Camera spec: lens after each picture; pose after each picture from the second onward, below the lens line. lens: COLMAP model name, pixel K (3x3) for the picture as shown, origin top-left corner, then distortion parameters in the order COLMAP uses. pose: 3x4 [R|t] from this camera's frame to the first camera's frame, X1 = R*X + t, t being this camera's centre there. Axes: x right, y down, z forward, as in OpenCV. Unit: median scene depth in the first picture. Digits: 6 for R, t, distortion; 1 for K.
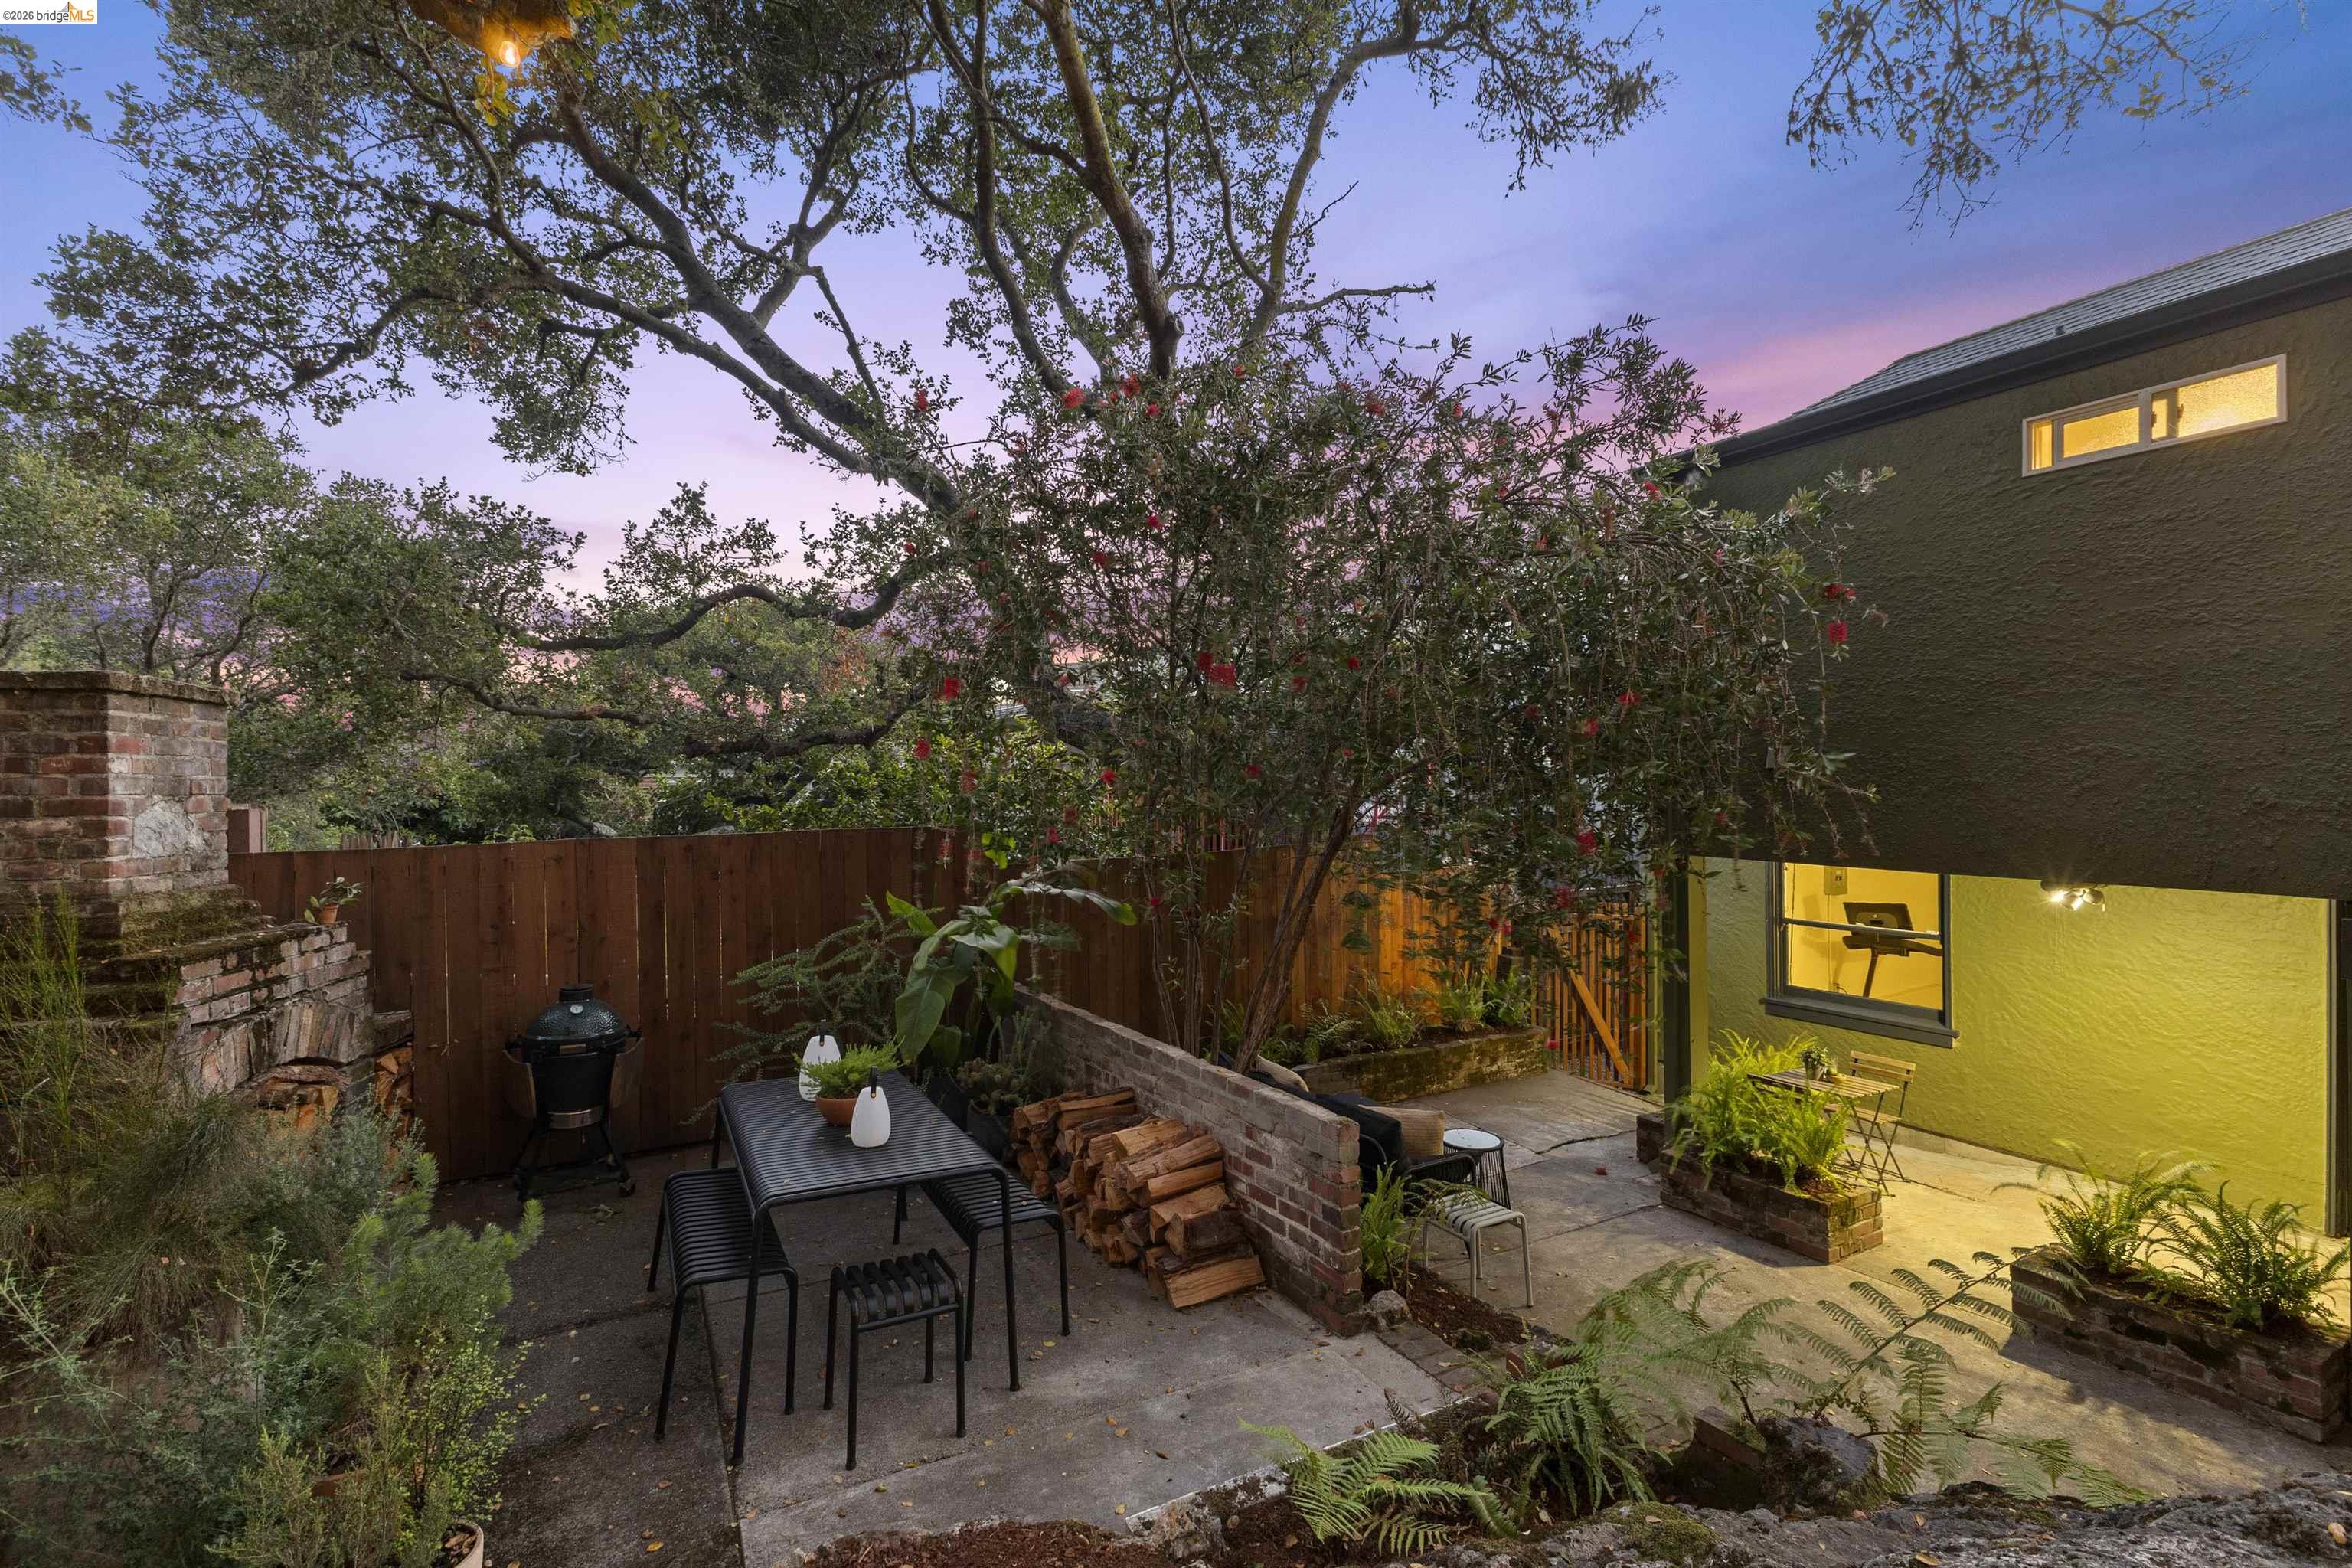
lens RADIAL K [[1013.2, 0, 1176.0], [0, 1013.2, 784.0], [0, 0, 1]] dist [0.000686, -0.000098]
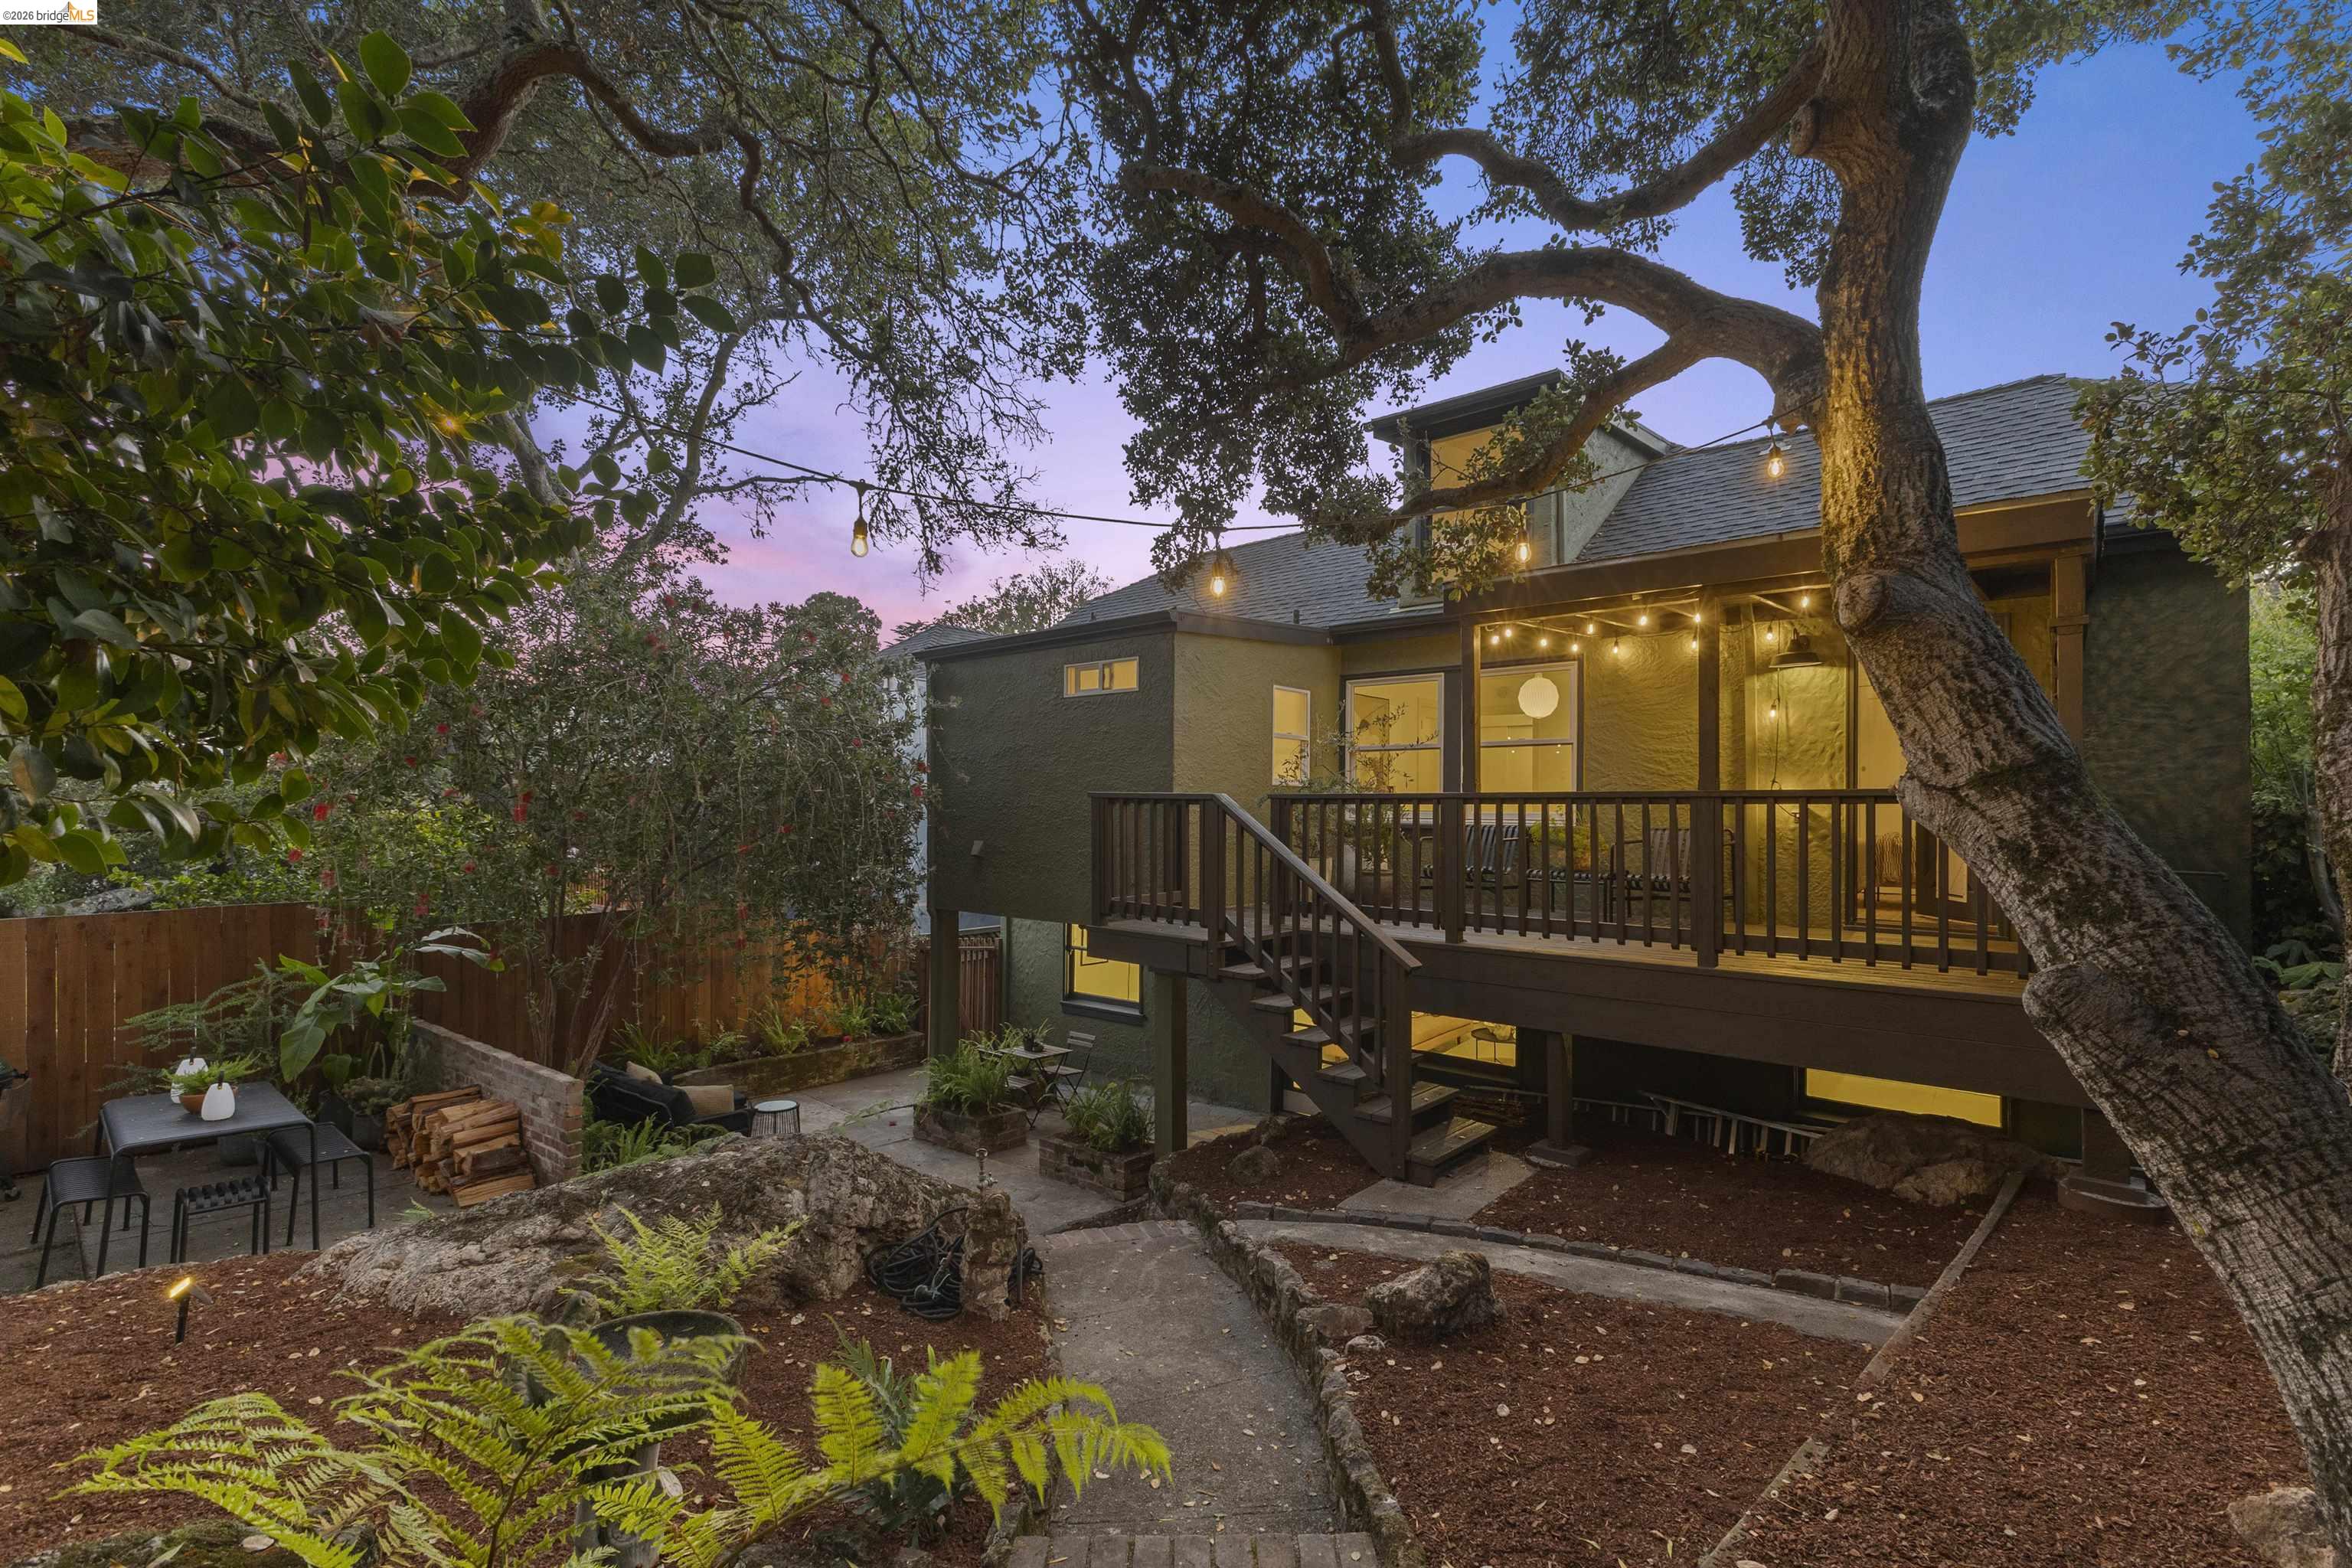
lens RADIAL K [[1025.6, 0, 1175.6], [0, 1025.6, 809.1], [0, 0, 1]] dist [0.009986, -0.000441]
pose [[0.942013, 0.009845, 0.335433, 0.456463], [-0.007916, 0.999943, -0.007118, -0.105012], [-0.335484, 0.004050, 0.942037, -0.836836]]
